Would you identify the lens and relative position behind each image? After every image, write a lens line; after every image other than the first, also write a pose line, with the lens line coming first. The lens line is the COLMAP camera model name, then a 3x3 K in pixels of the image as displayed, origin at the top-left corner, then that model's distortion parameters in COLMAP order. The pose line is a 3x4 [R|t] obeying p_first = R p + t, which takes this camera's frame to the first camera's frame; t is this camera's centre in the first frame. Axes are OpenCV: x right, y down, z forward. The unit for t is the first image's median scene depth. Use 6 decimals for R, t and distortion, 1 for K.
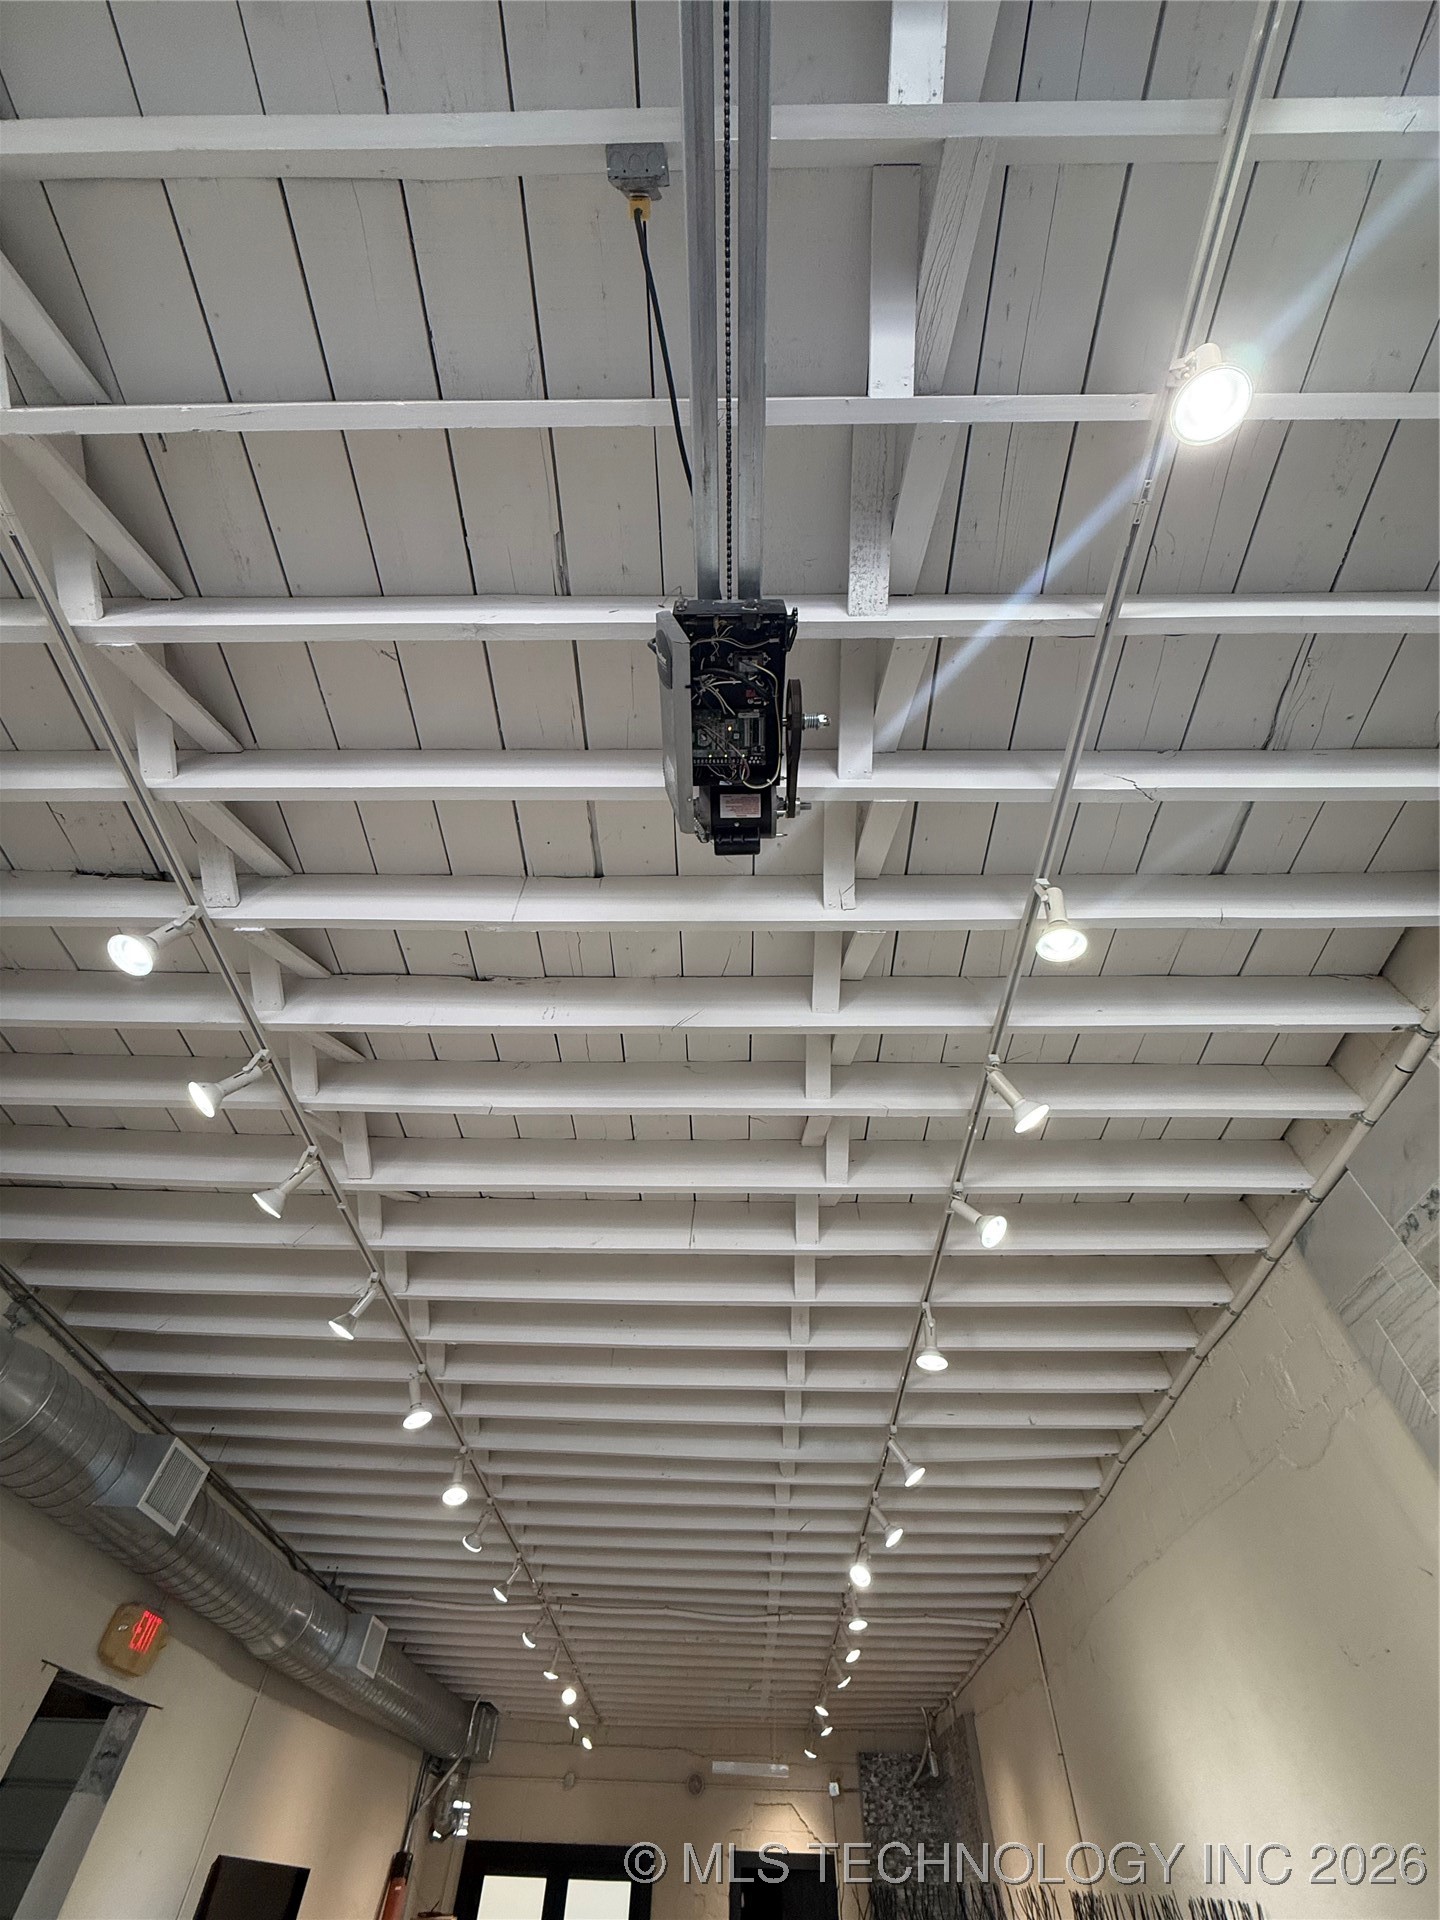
lens RADIAL K [[762.1, 0, 730.4], [0, 762.1, 959.1], [0, 0, 1]] dist [-0.003191, 0.000062]
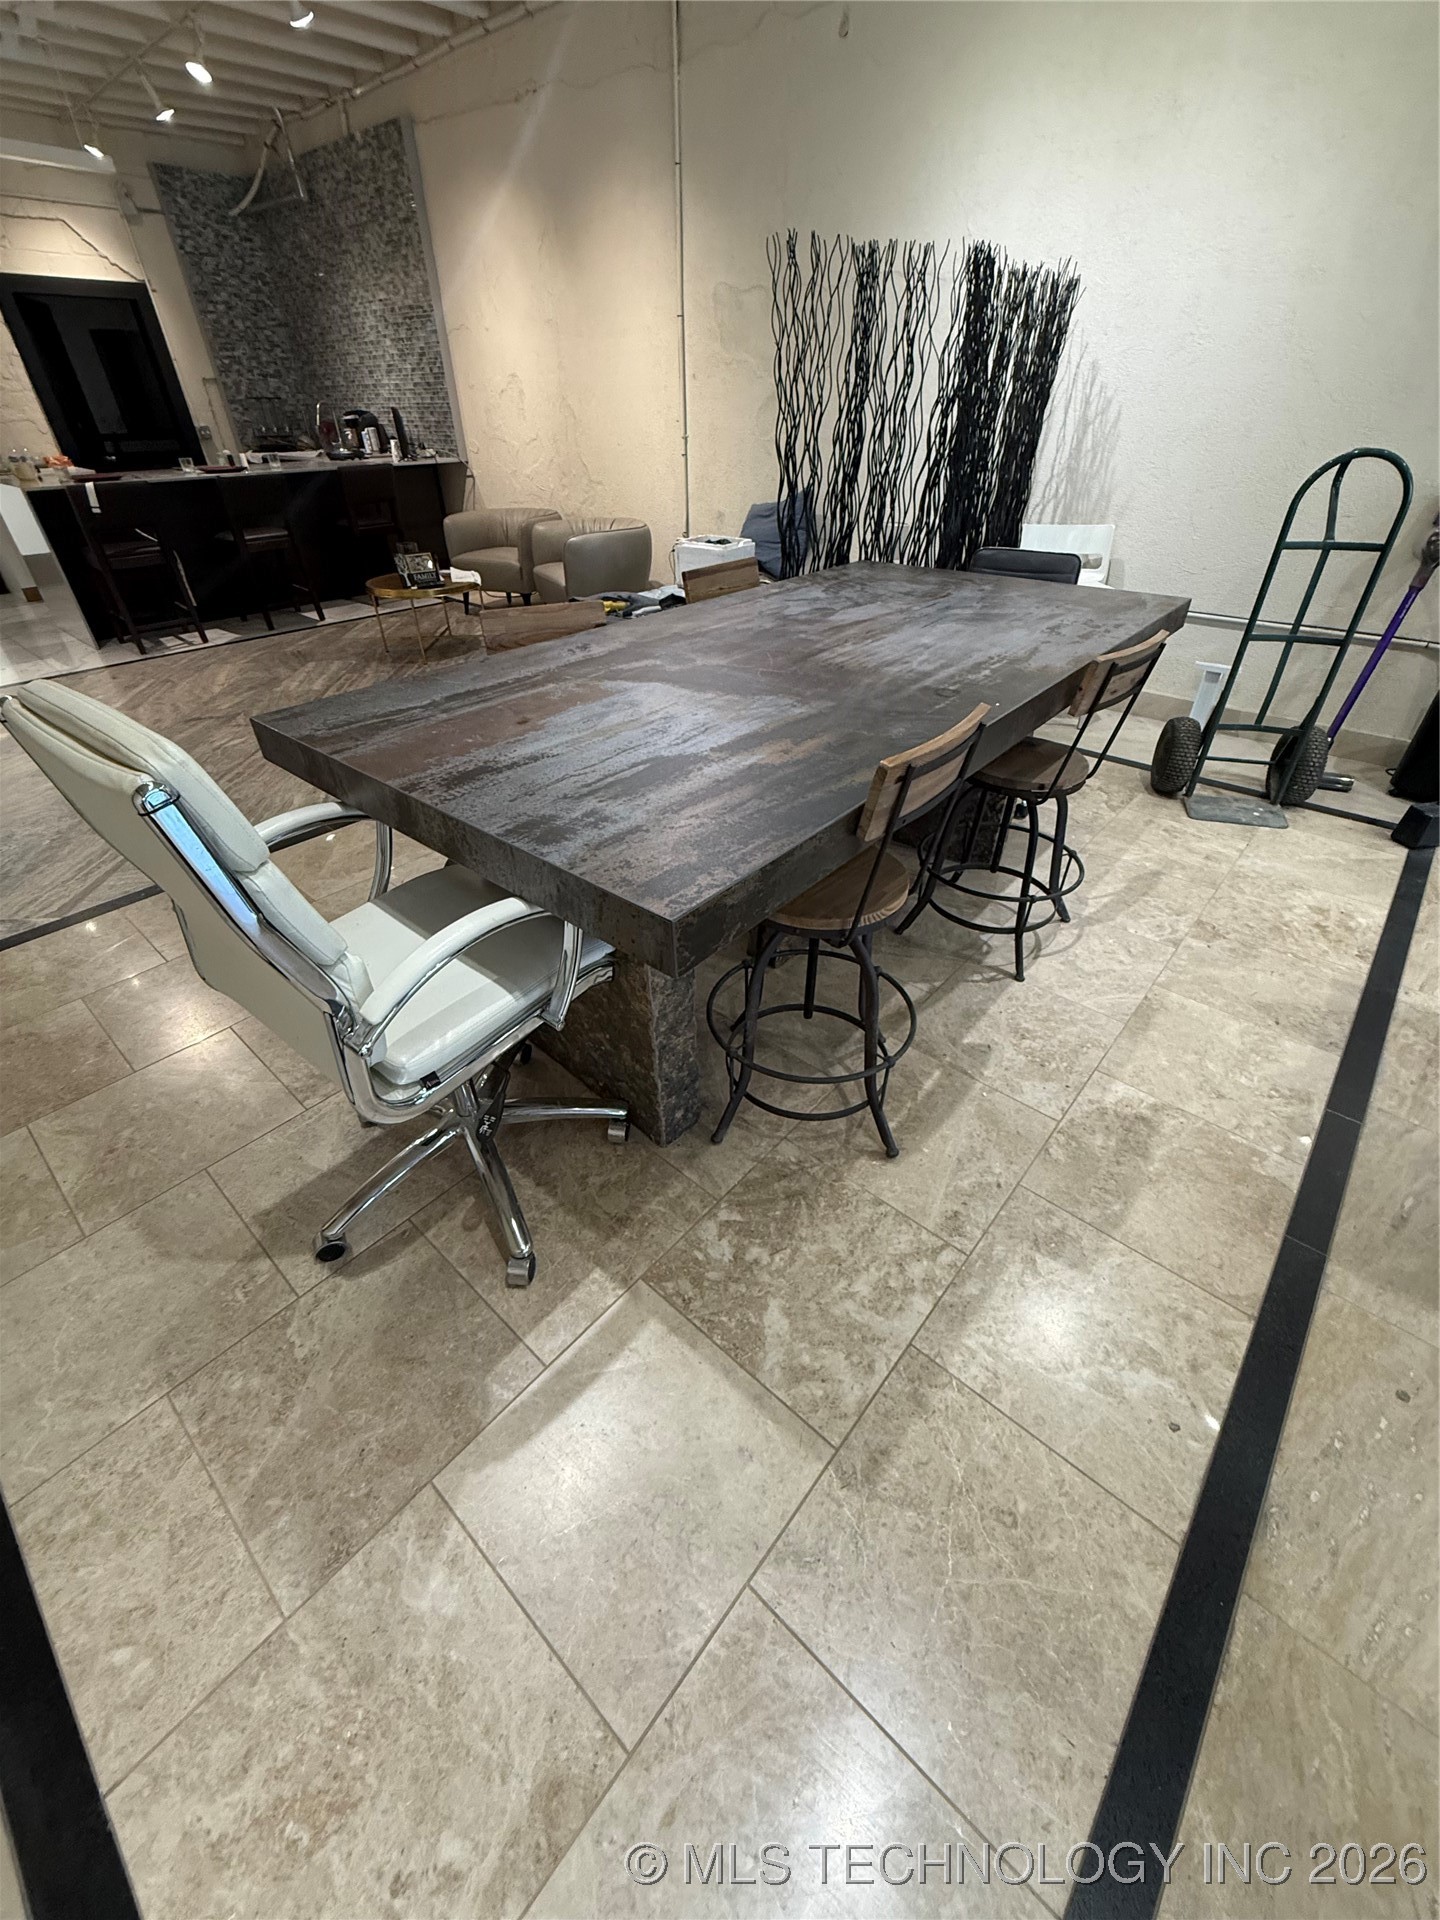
lens RADIAL K [[762.1, 0, 722.3], [0, 762.1, 955.6], [0, 0, 1]] dist [-0.003191, 0.000062]
pose [[0.653936, -0.470890, 0.592141, -0.271425], [-0.585478, 0.180717, 0.790289, 0.307846], [-0.479149, -0.863484, -0.157518, 0.212553]]
